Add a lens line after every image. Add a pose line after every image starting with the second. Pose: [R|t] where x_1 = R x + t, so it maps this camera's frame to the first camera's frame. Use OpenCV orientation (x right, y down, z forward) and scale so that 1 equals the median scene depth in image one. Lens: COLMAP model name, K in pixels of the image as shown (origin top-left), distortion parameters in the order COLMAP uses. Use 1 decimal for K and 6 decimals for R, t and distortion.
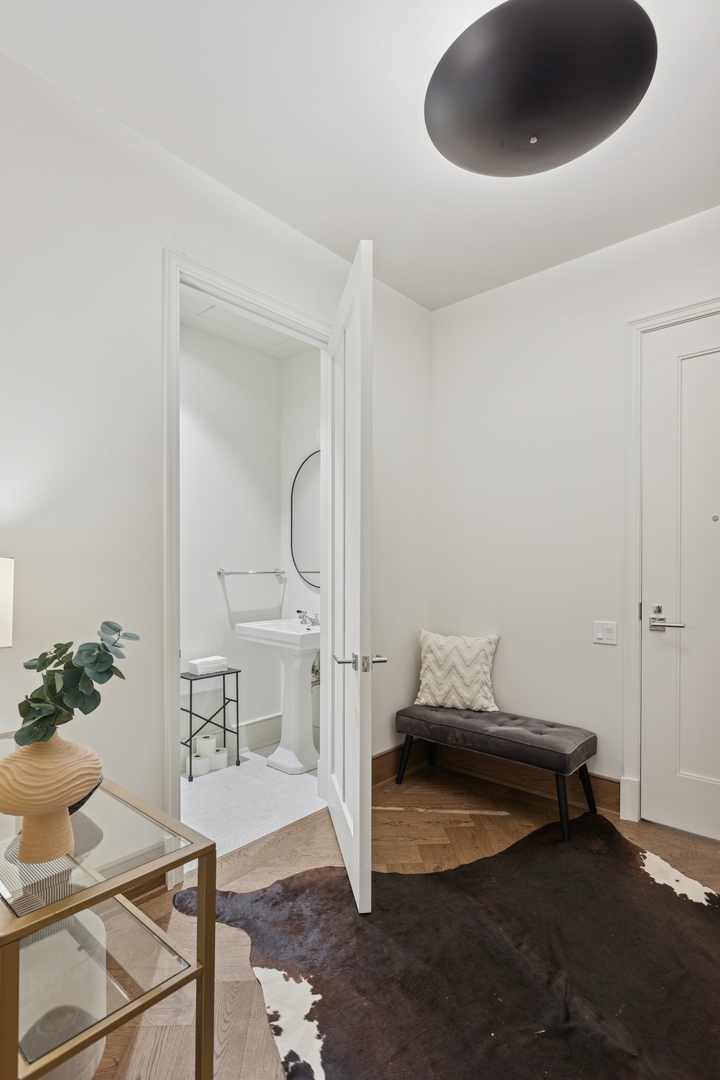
lens RADIAL K [[542.8, 0, 362.1], [0, 542.8, 544.9], [0, 0, 1]] dist [-0.000064, 0.000065]
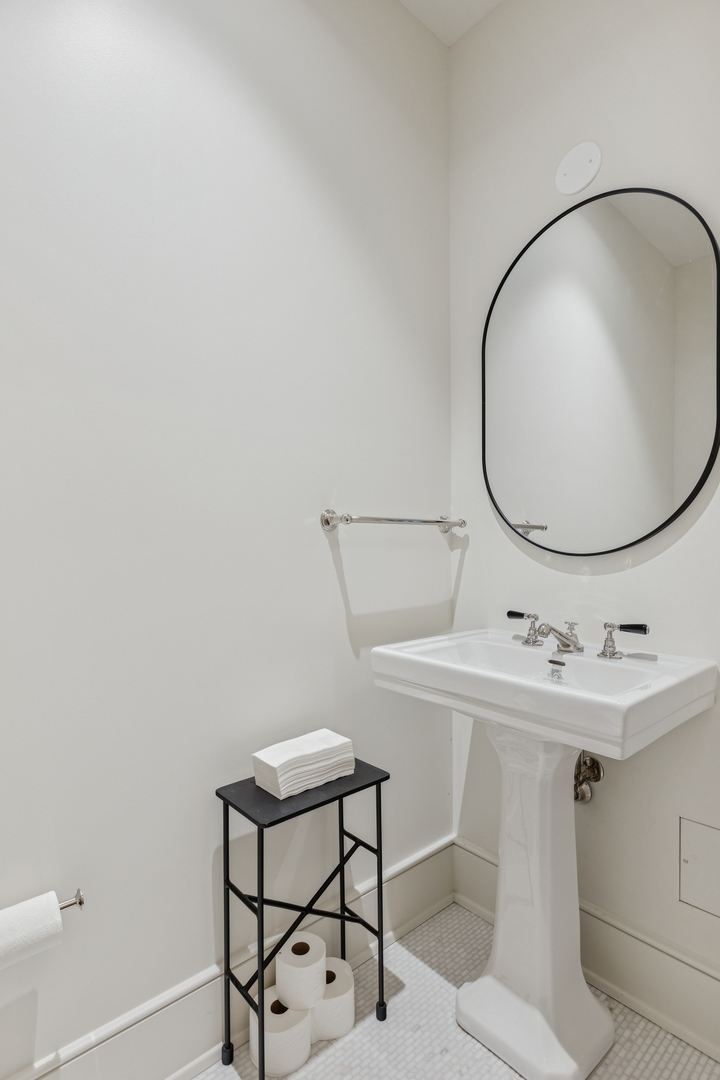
lens RADIAL K [[542.8, 0, 362.1], [0, 542.8, 544.9], [0, 0, 1]] dist [-0.000064, 0.000065]
pose [[0.992749, -0.004882, -0.120106, -0.190384], [0.008362, 0.999559, 0.028484, 0.060844], [0.119914, -0.029282, 0.992352, 0.613146]]
